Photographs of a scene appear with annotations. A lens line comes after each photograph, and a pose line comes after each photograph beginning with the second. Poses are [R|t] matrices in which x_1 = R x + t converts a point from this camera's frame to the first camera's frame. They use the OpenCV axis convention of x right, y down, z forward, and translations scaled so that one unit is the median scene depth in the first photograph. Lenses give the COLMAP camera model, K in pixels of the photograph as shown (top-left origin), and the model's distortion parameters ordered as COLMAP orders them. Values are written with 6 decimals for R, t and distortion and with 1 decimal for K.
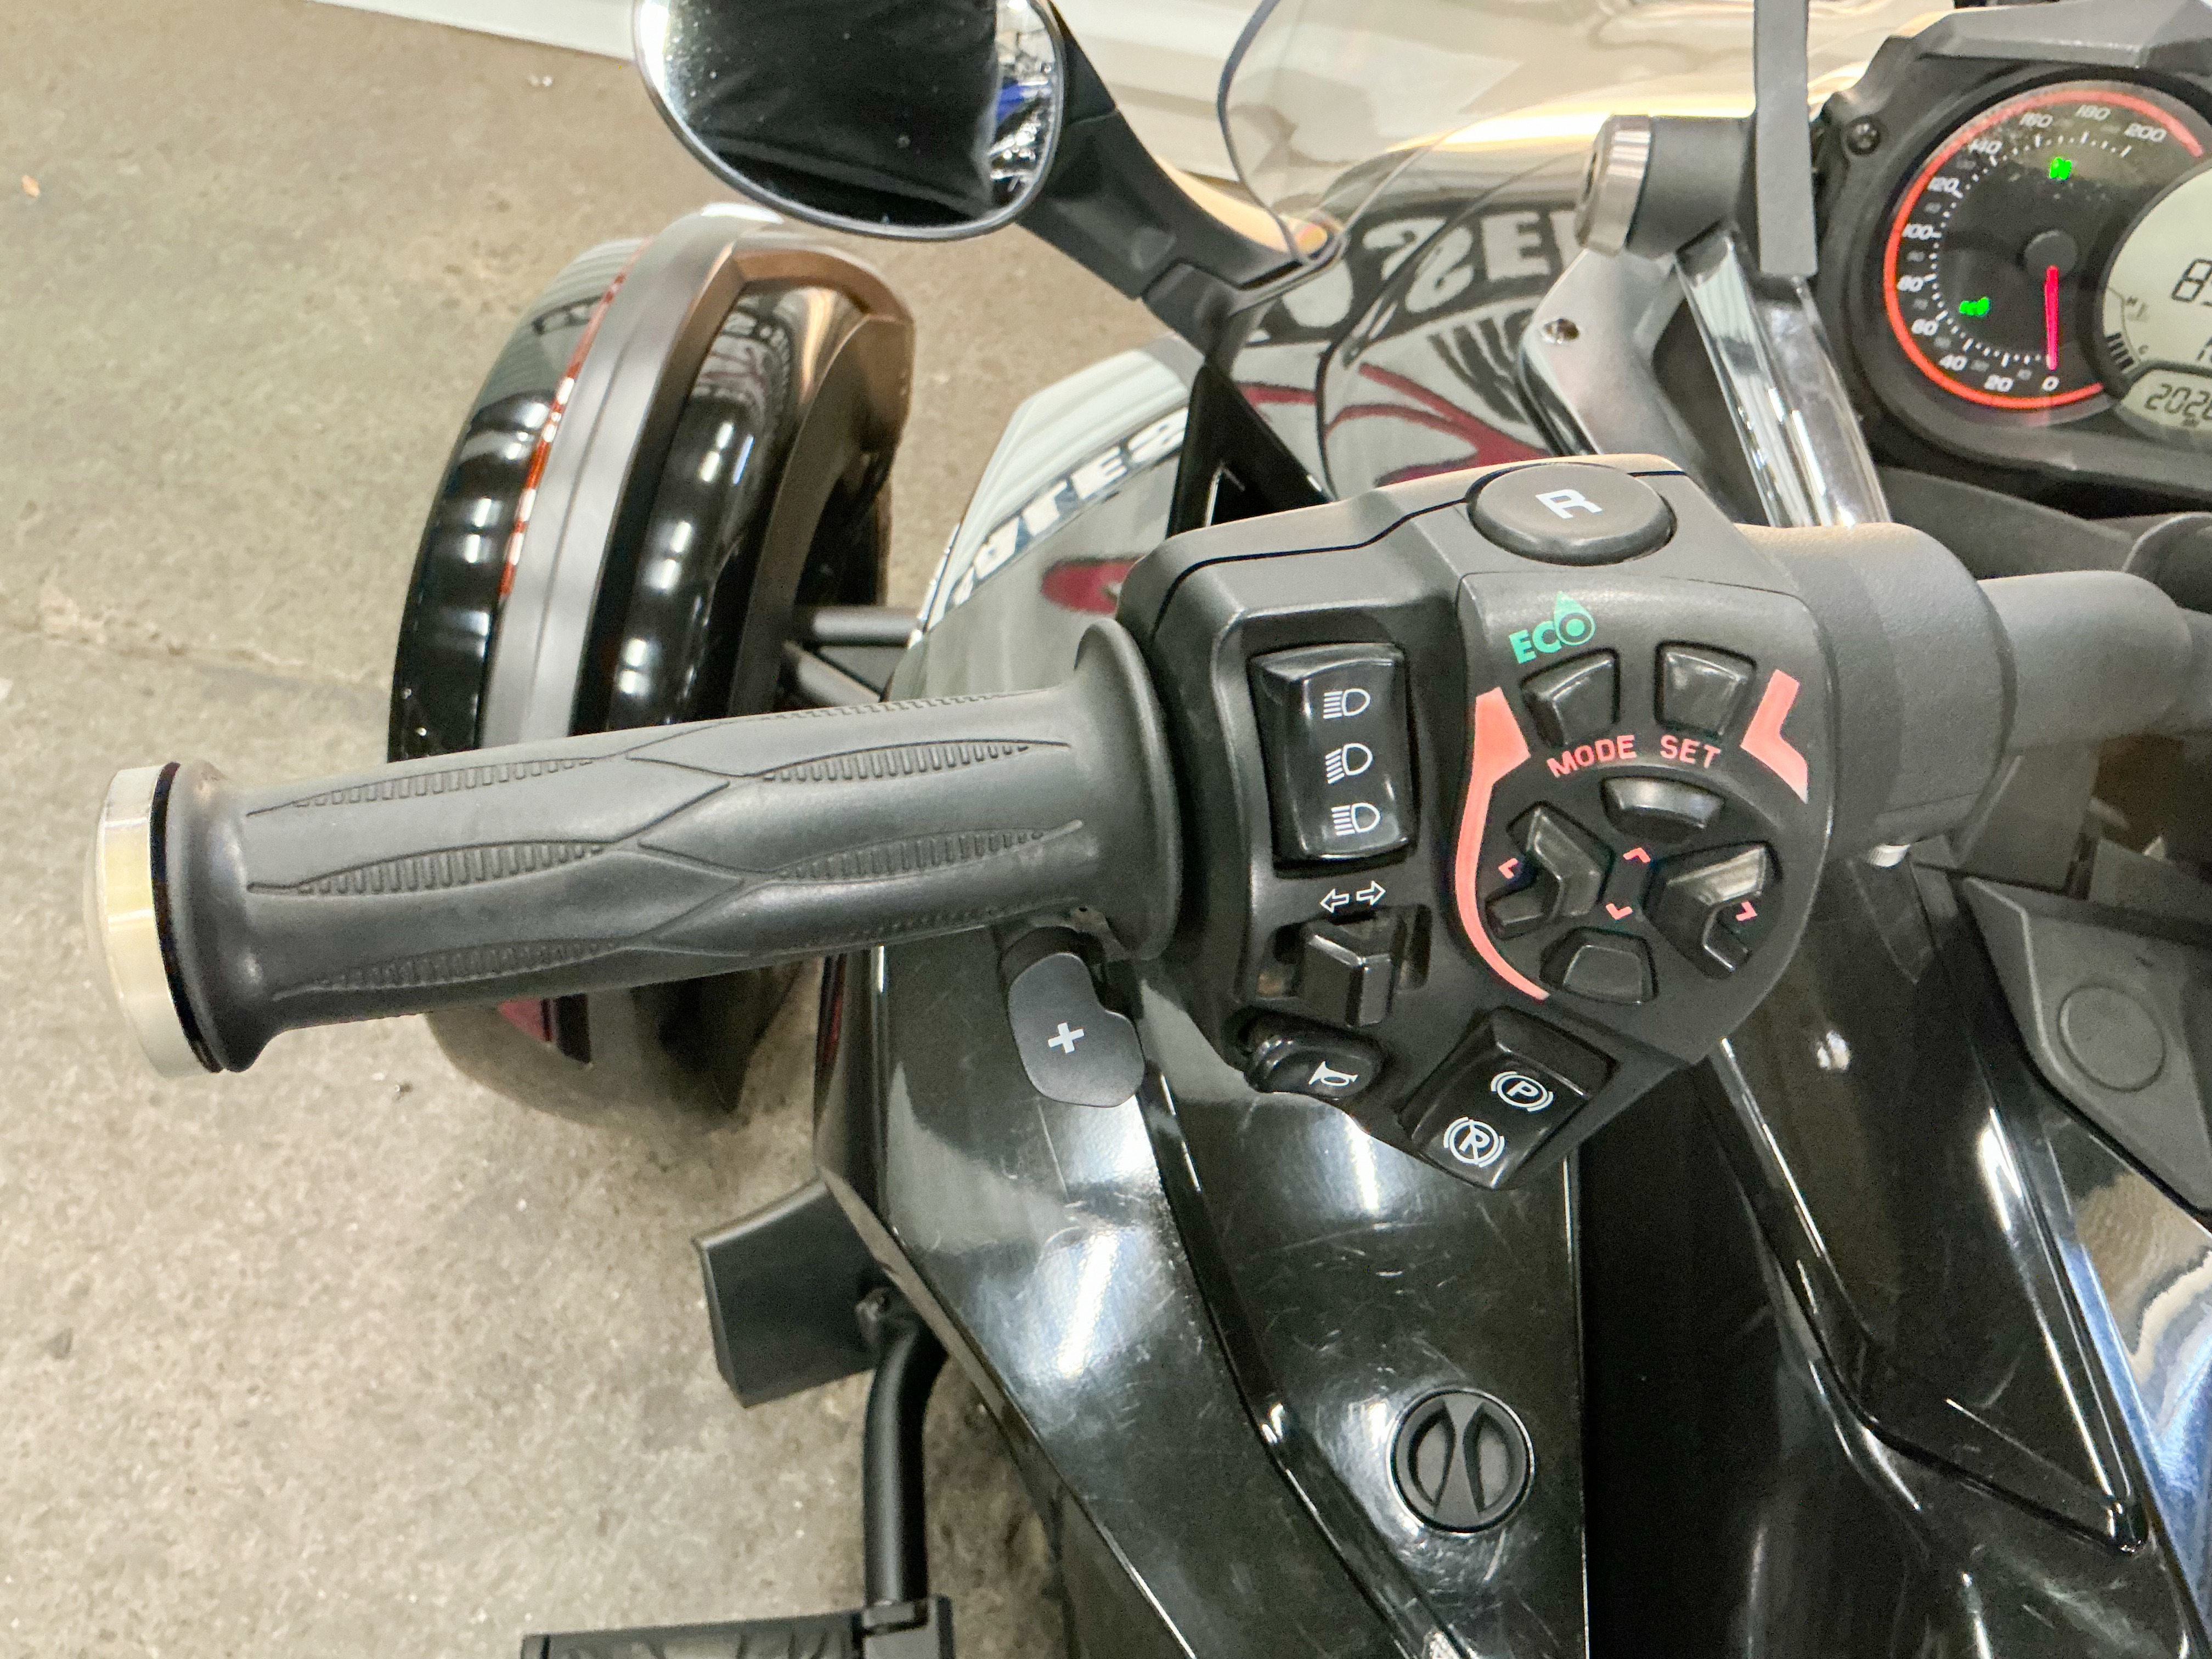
lens RADIAL K [[1822.2, 0, 1128.7], [0, 1822.2, 785.9], [0, 0, 1]] dist [-0.029810, -0.000390]
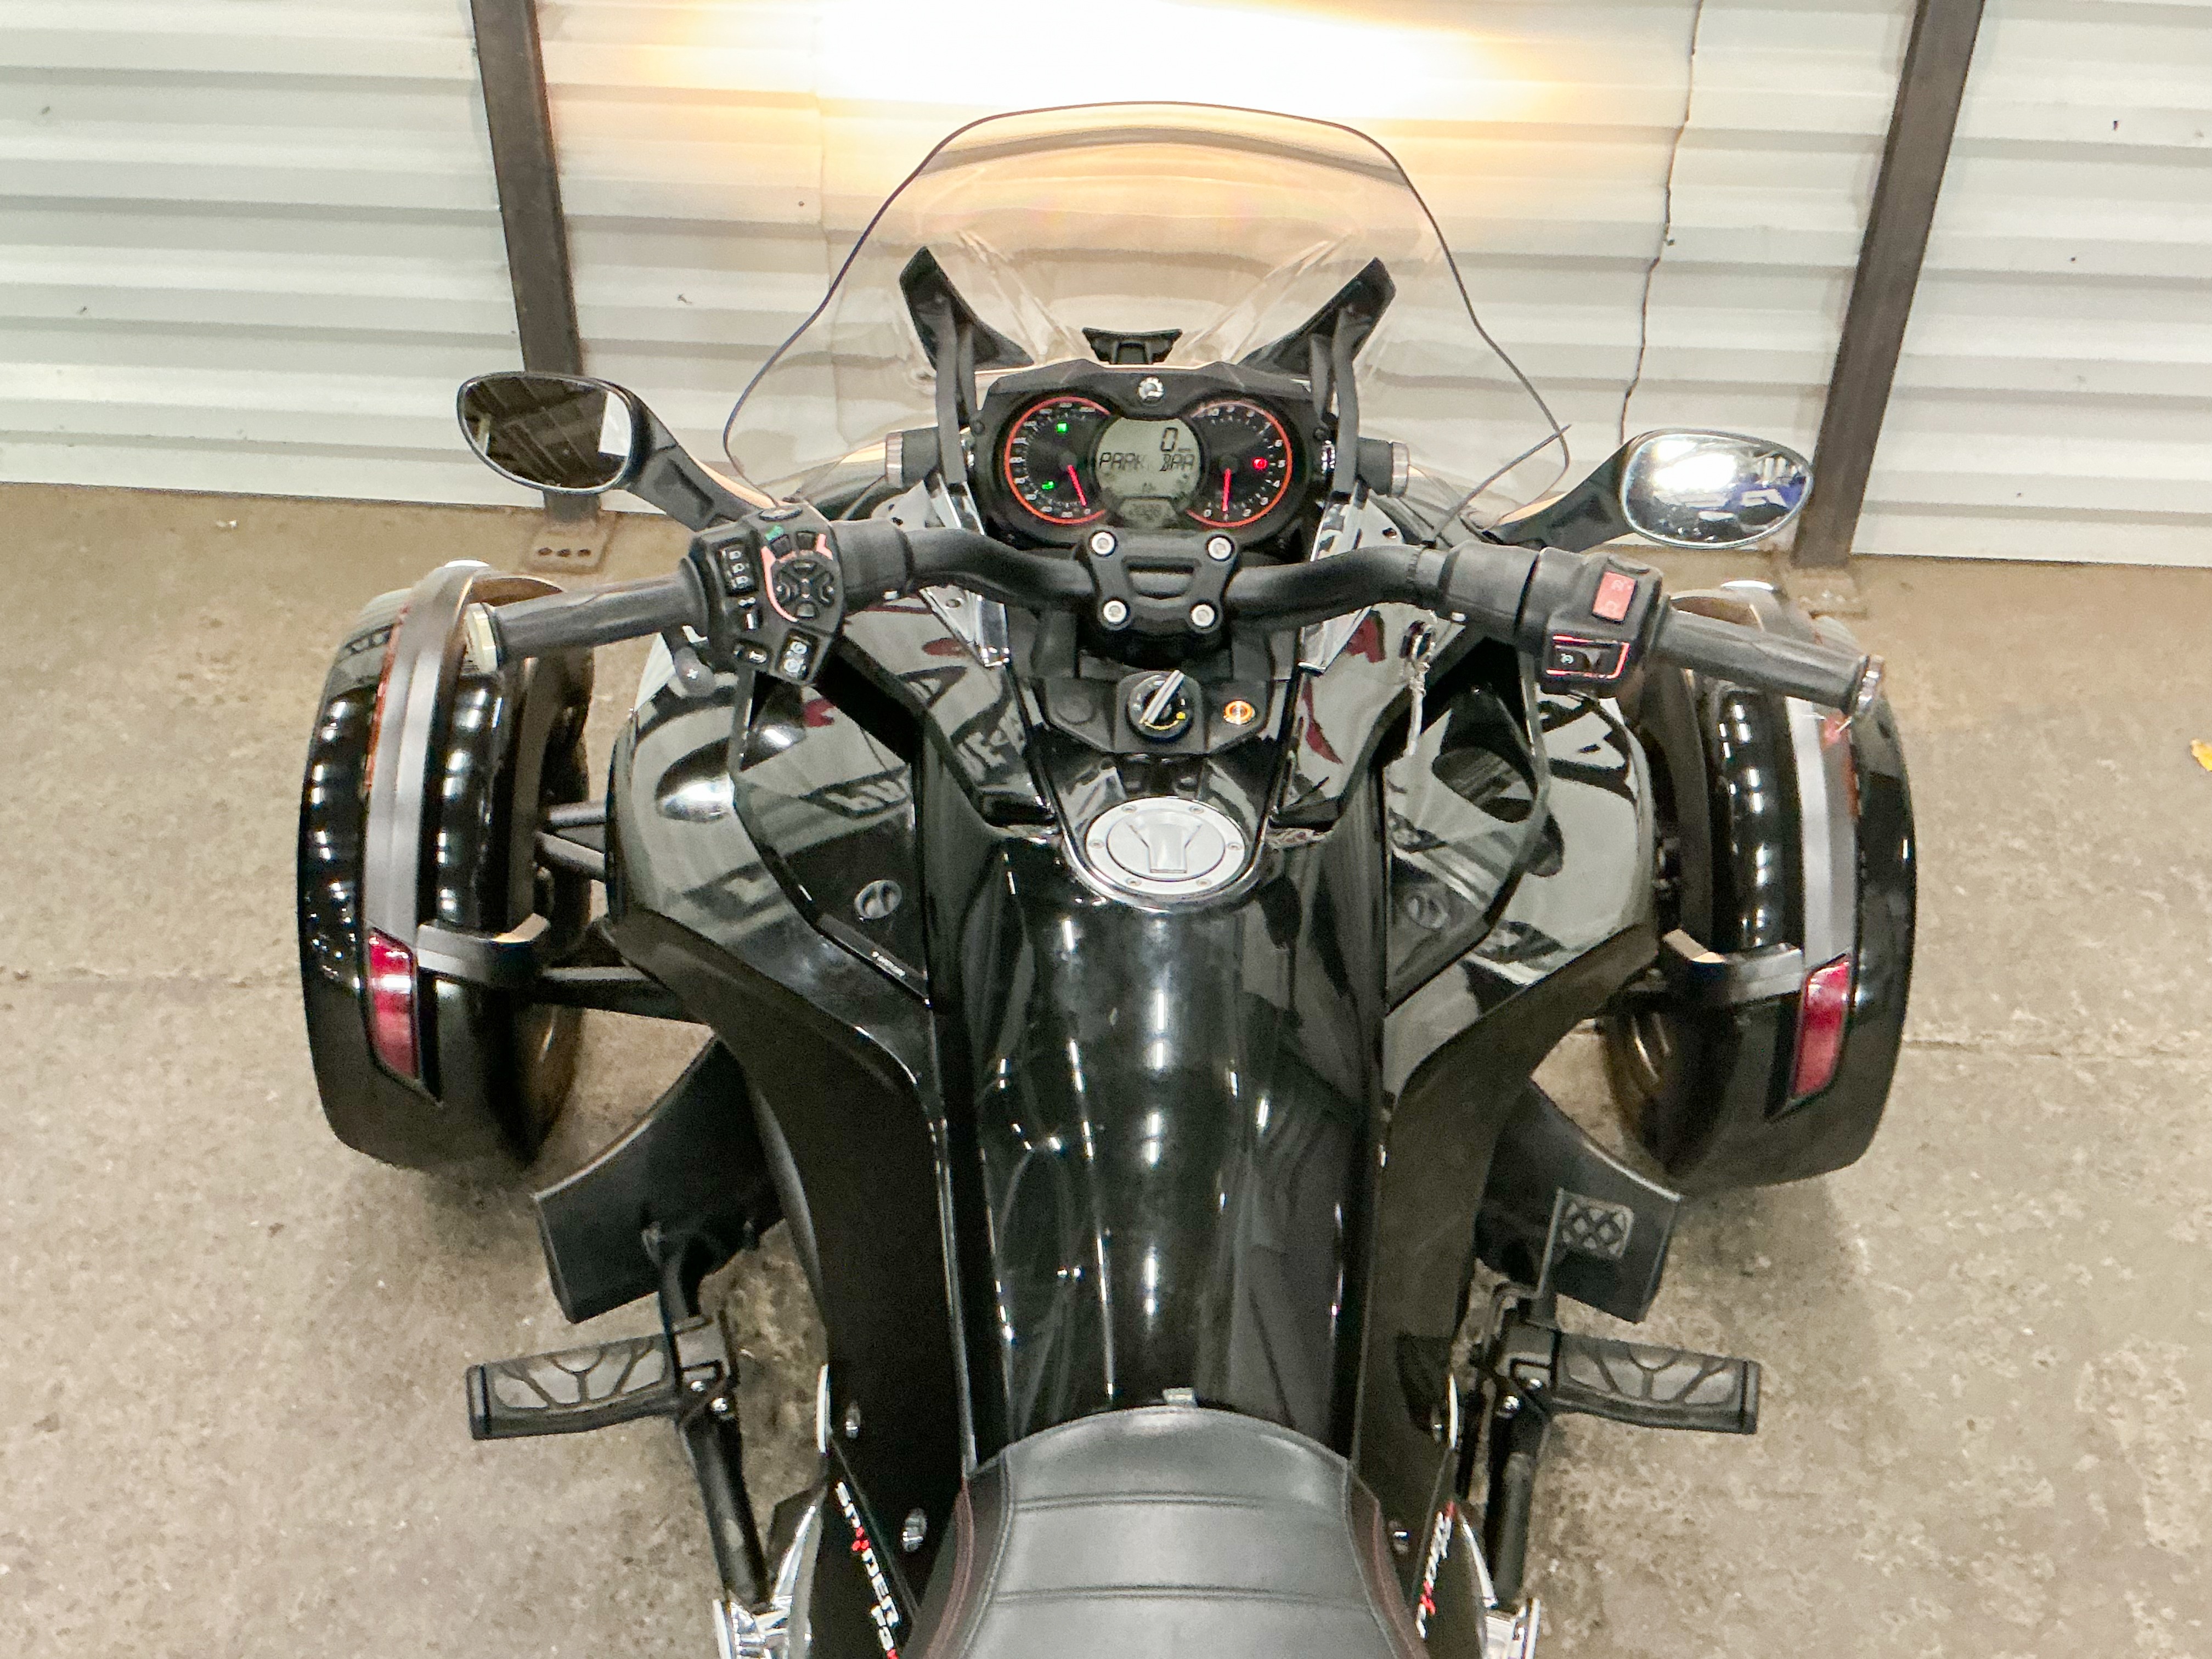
lens RADIAL K [[2357.6, 0, 1097.8], [0, 2357.6, 817.3], [0, 0, 1]] dist [0.046225, 0.000000]
pose [[0.980171, -0.157138, 0.120716, 0.034167], [0.179319, 0.962633, -0.202933, 0.362644], [-0.084317, 0.220556, 0.971723, -0.881733]]
